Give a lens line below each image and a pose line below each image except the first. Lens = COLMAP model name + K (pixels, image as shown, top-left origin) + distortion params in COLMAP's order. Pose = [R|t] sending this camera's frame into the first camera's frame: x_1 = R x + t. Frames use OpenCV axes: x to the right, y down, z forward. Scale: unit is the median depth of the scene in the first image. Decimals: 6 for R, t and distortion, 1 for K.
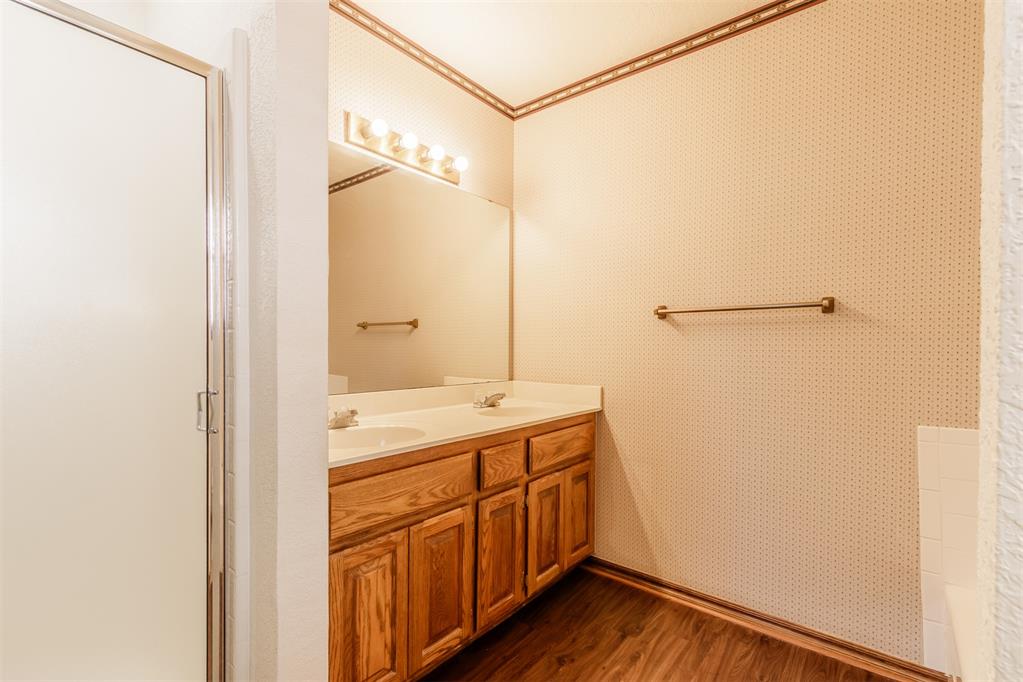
lens RADIAL K [[458.4, 0, 495.7], [0, 458.4, 358.5], [0, 0, 1]] dist [0.000093, -0.001065]
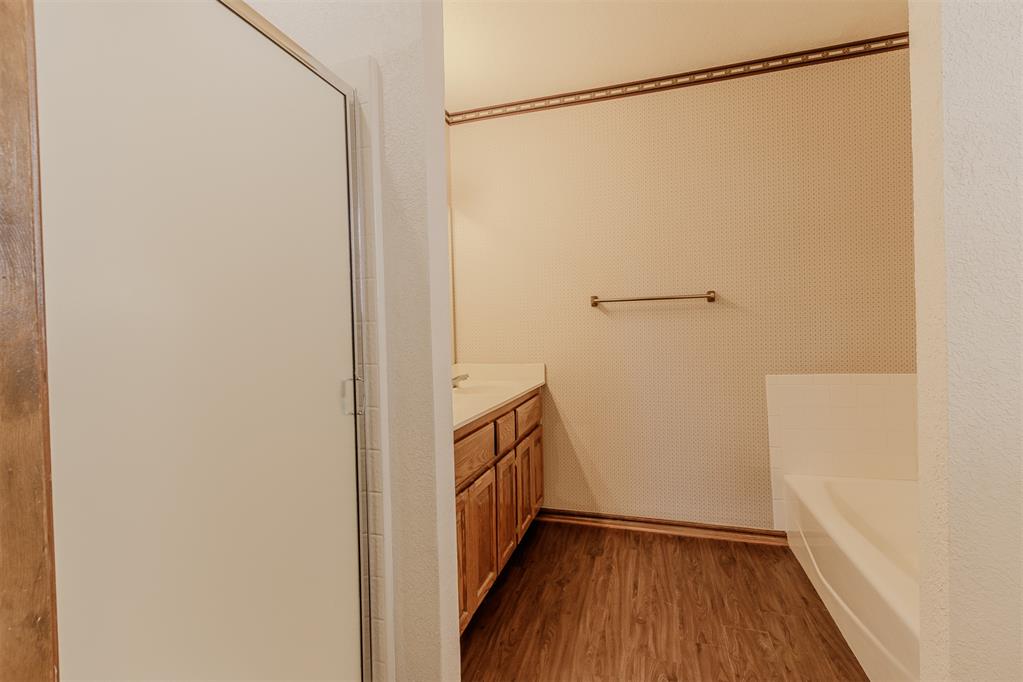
lens RADIAL K [[463.3, 0, 499.3], [0, 463.3, 348.2], [0, 0, 1]] dist [-0.004862, 0.000067]
pose [[0.926121, -0.038002, 0.375307, -0.402051], [0.037369, 0.999261, 0.008968, 0.006950], [-0.375371, 0.005719, 0.926857, -0.086538]]
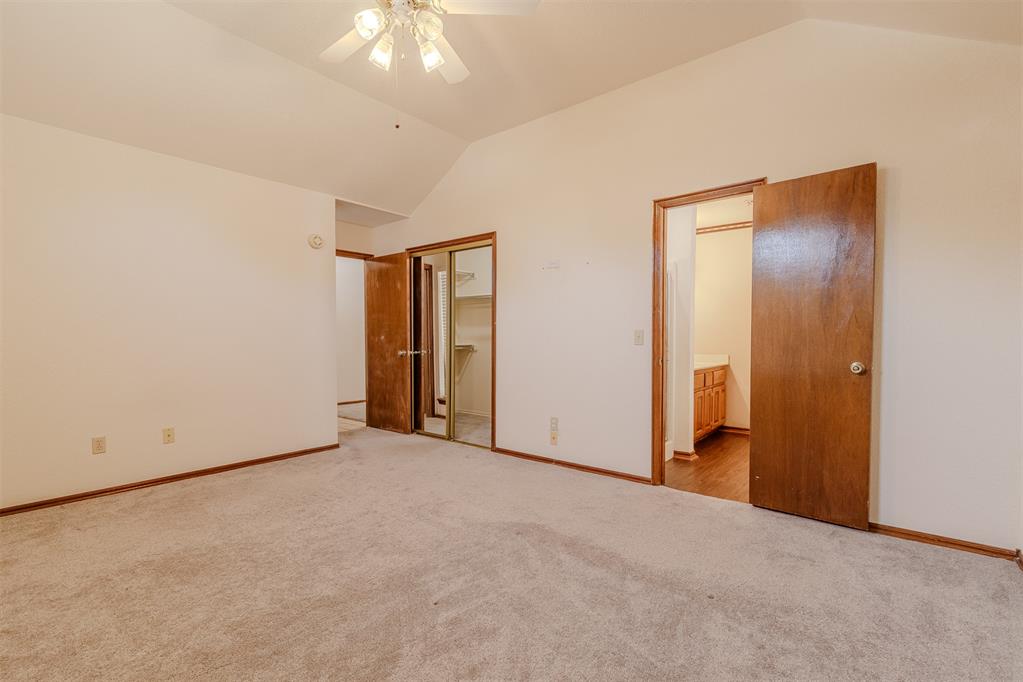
lens RADIAL K [[463.3, 0, 499.3], [0, 463.3, 348.2], [0, 0, 1]] dist [-0.004862, 0.000067]
pose [[0.999980, -0.002916, -0.005659, -1.197419], [0.002972, 0.999946, 0.009913, -0.001878], [0.005630, -0.009930, 0.999935, -1.801259]]
